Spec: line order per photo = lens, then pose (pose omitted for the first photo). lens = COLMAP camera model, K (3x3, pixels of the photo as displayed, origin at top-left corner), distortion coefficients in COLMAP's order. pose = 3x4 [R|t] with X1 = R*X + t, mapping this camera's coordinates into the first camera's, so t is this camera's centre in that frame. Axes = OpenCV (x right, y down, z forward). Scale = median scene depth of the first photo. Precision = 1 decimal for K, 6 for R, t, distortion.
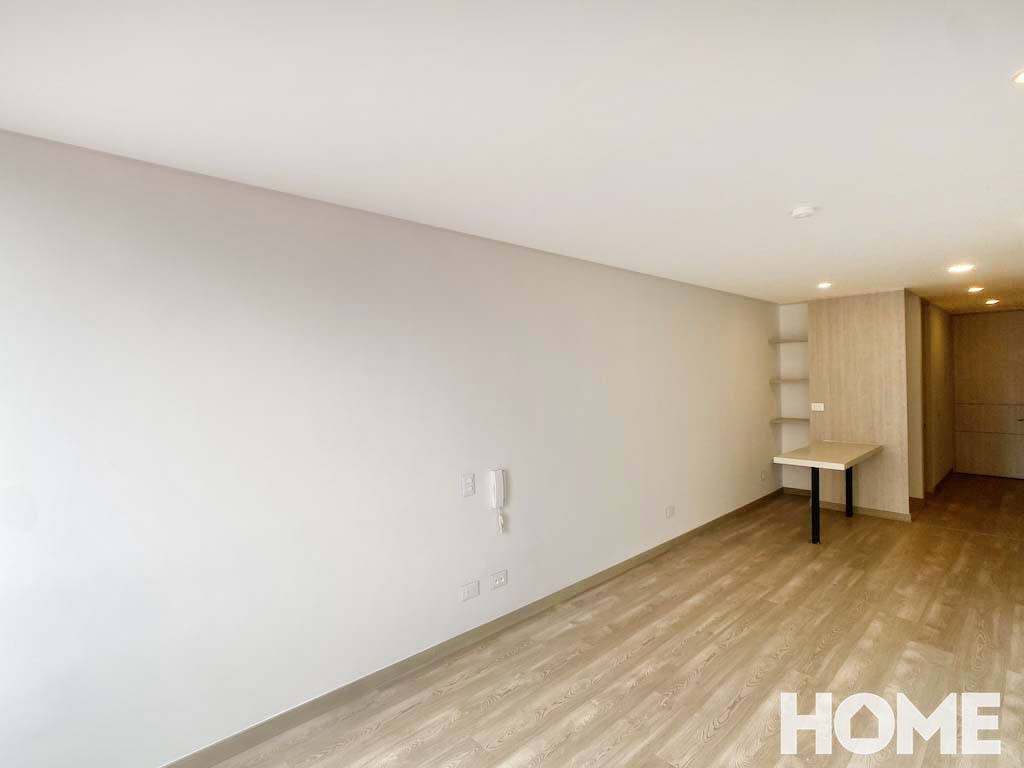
lens RADIAL K [[502.9, 0, 507.3], [0, 502.9, 380.2], [0, 0, 1]] dist [-0.002428, -0.000116]
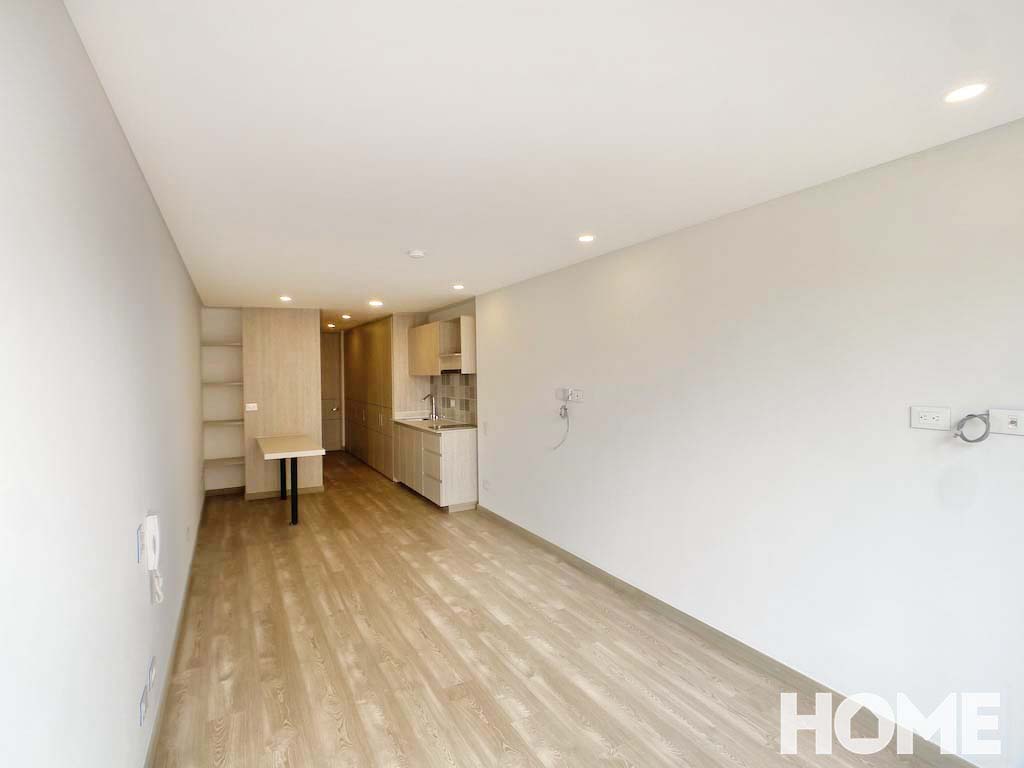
lens RADIAL K [[502.9, 0, 507.3], [0, 502.9, 380.2], [0, 0, 1]] dist [-0.002428, -0.000116]
pose [[0.255950, -0.002251, 0.966687, -0.527540], [0.012237, 0.999925, -0.000912, 0.006156], [-0.966612, 0.012062, 0.255959, 0.340464]]
